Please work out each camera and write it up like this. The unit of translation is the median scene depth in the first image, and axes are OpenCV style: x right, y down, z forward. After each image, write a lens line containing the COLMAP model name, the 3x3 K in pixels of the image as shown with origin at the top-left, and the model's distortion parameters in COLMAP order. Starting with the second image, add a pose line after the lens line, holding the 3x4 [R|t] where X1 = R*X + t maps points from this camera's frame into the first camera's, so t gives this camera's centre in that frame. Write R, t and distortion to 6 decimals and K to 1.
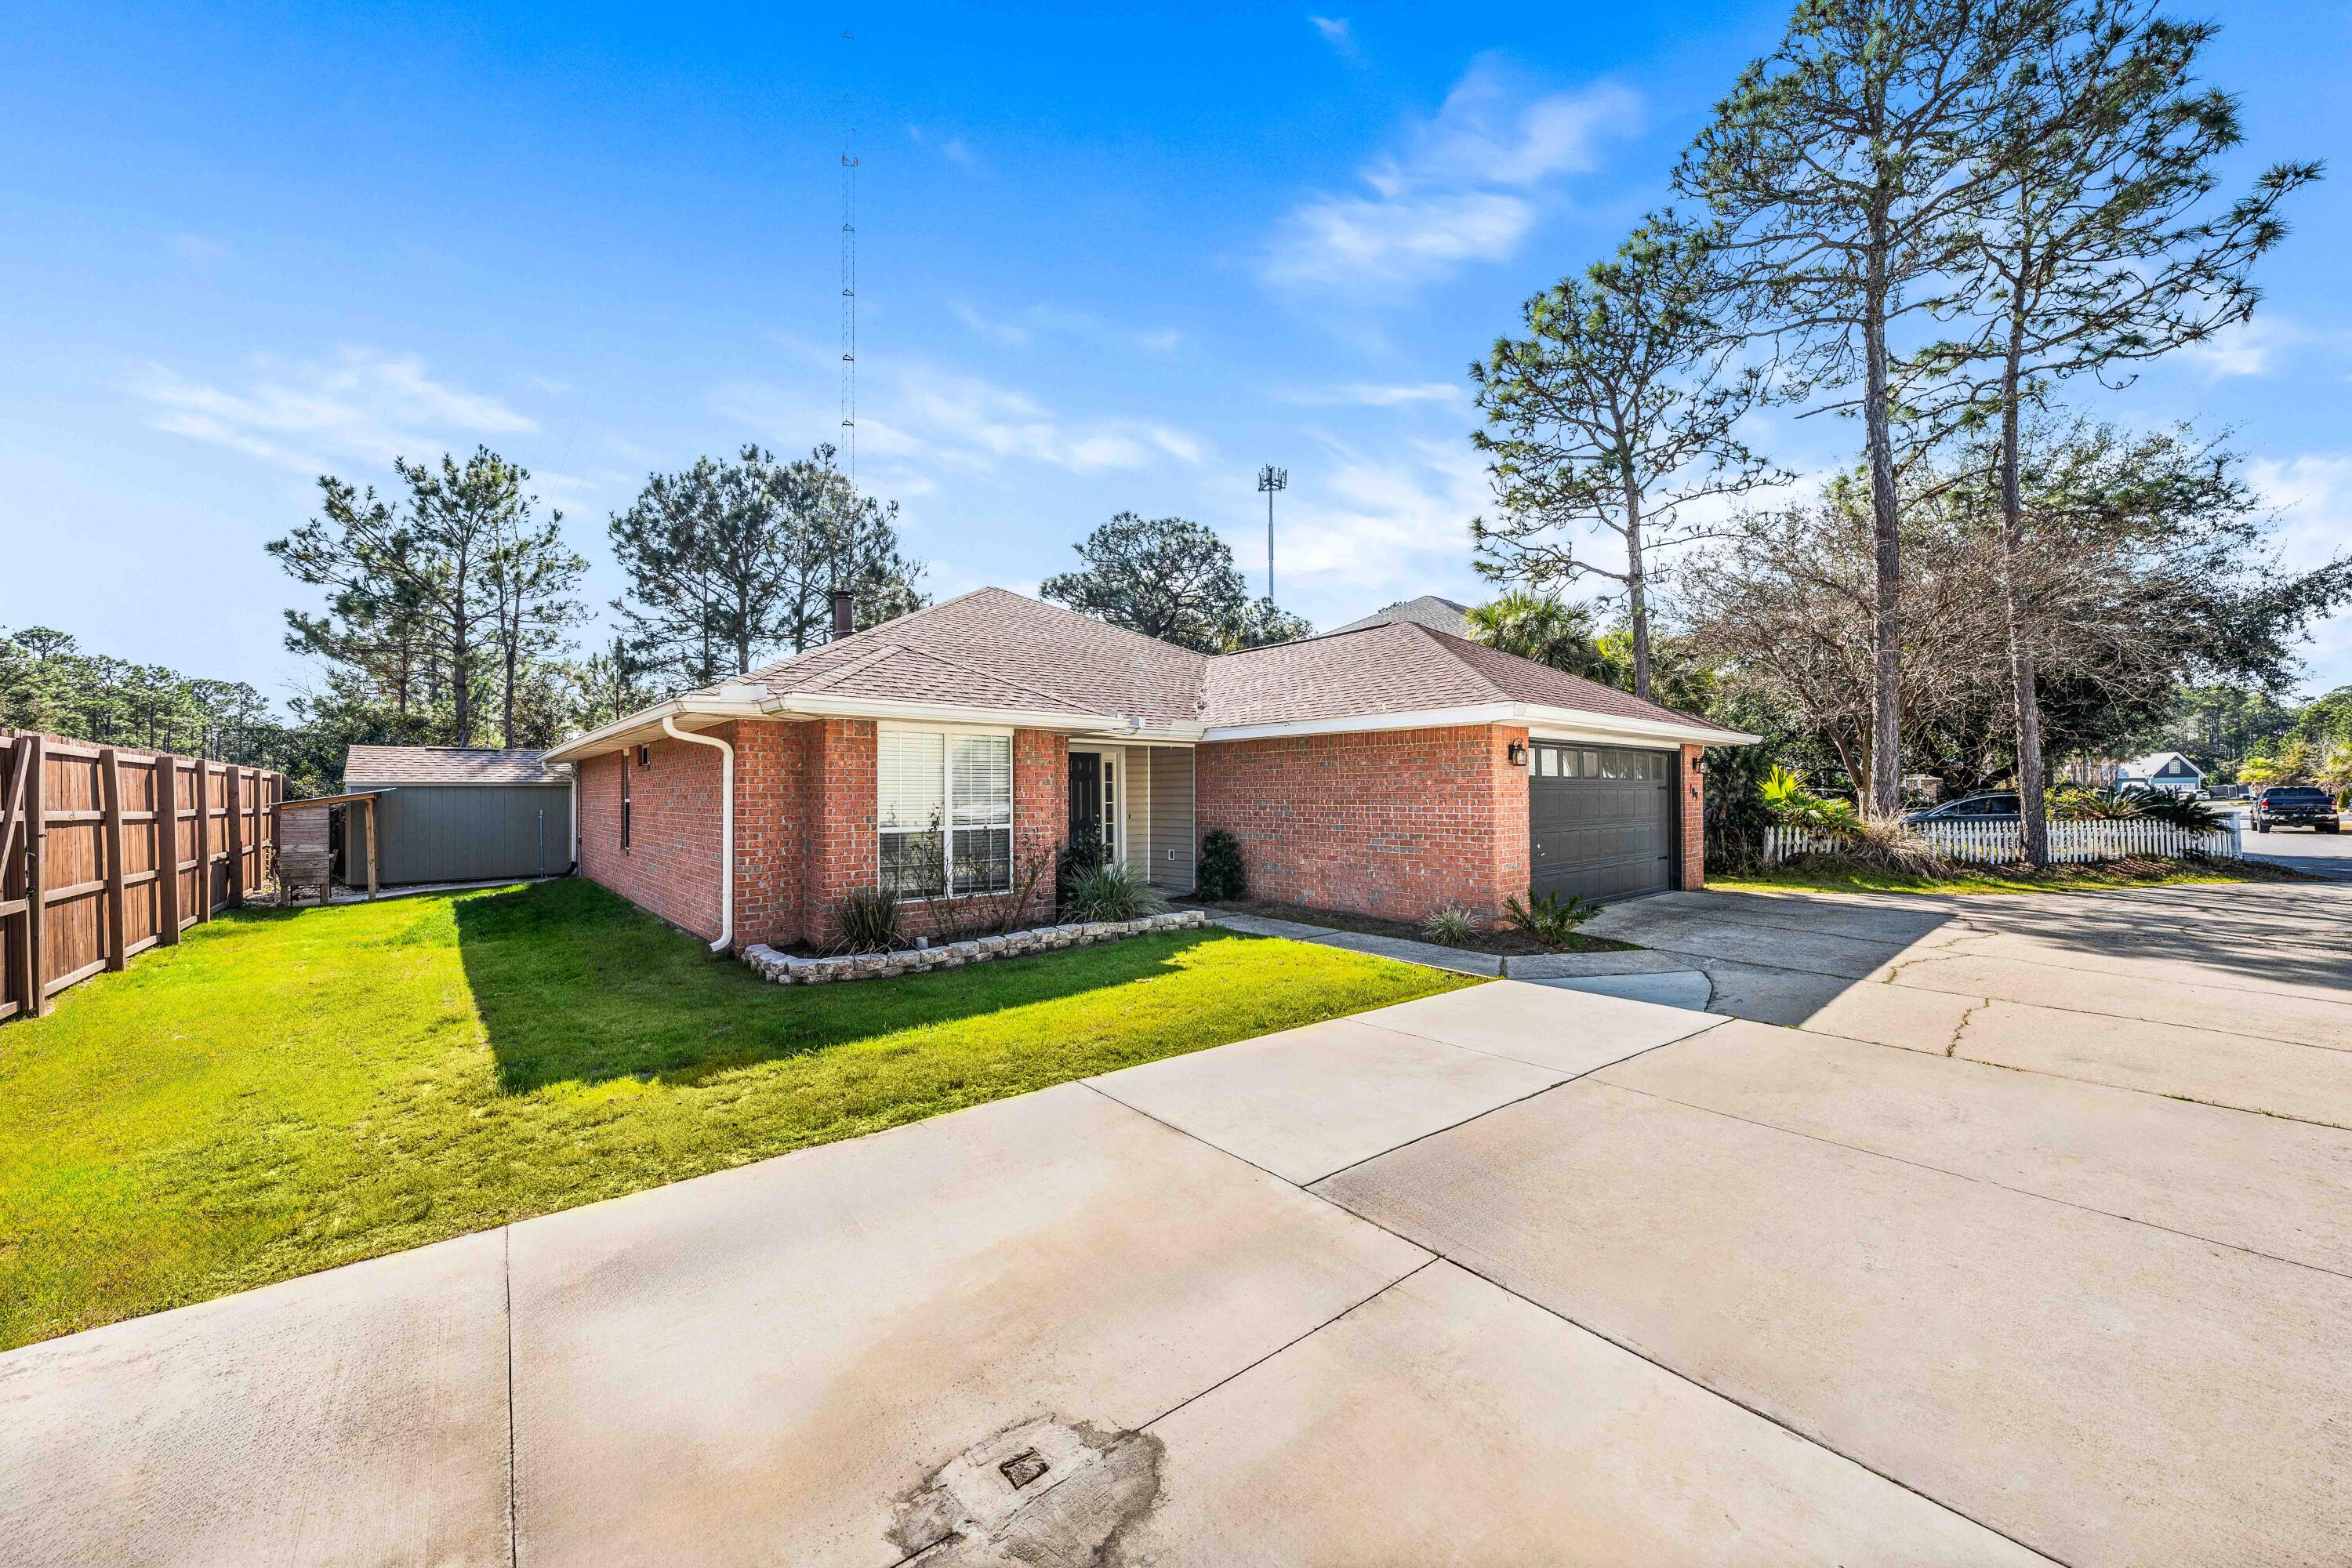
lens RADIAL K [[856.1, 0, 1176.0], [0, 856.1, 784.0], [0, 0, 1]] dist [-0.001489, 0.000024]
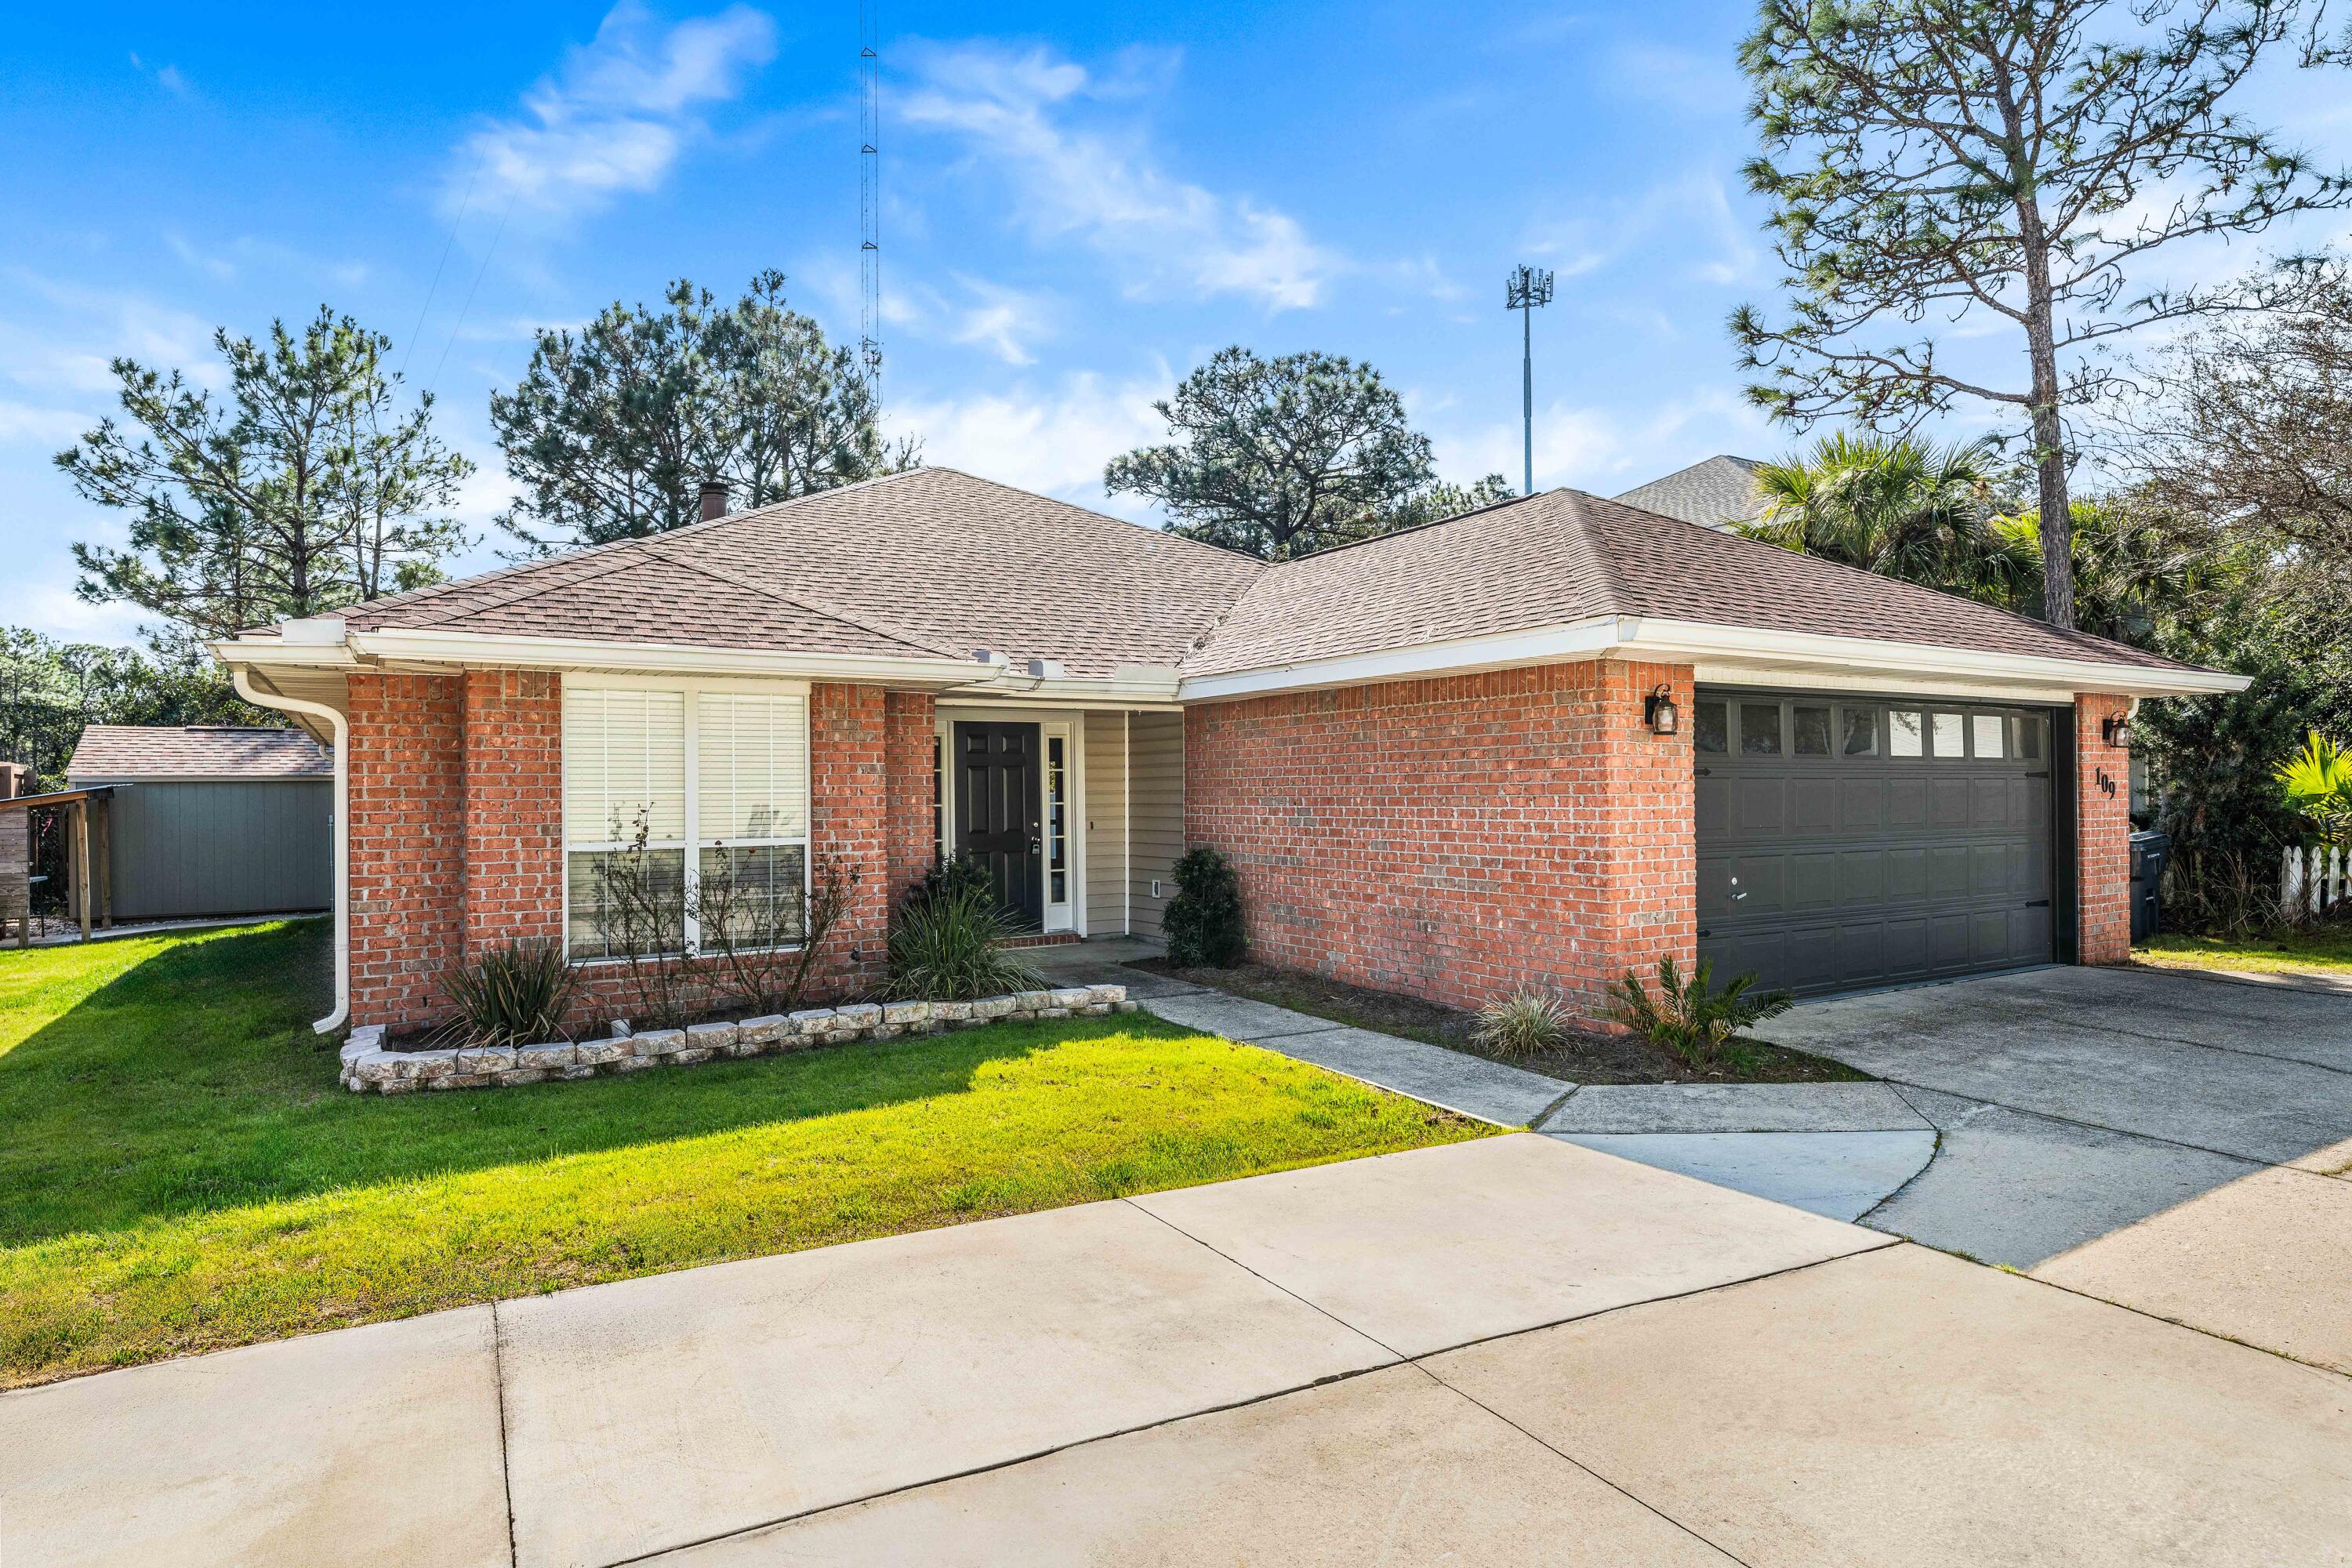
lens RADIAL K [[1306.1, 0, 1176.0], [0, 1306.1, 784.0], [0, 0, 1]] dist [0.004694, -0.000174]
pose [[0.985618, -0.003670, -0.168946, 0.137306], [0.004728, 0.999972, 0.005863, 0.002355], [0.168920, -0.006578, 0.985608, 0.071847]]
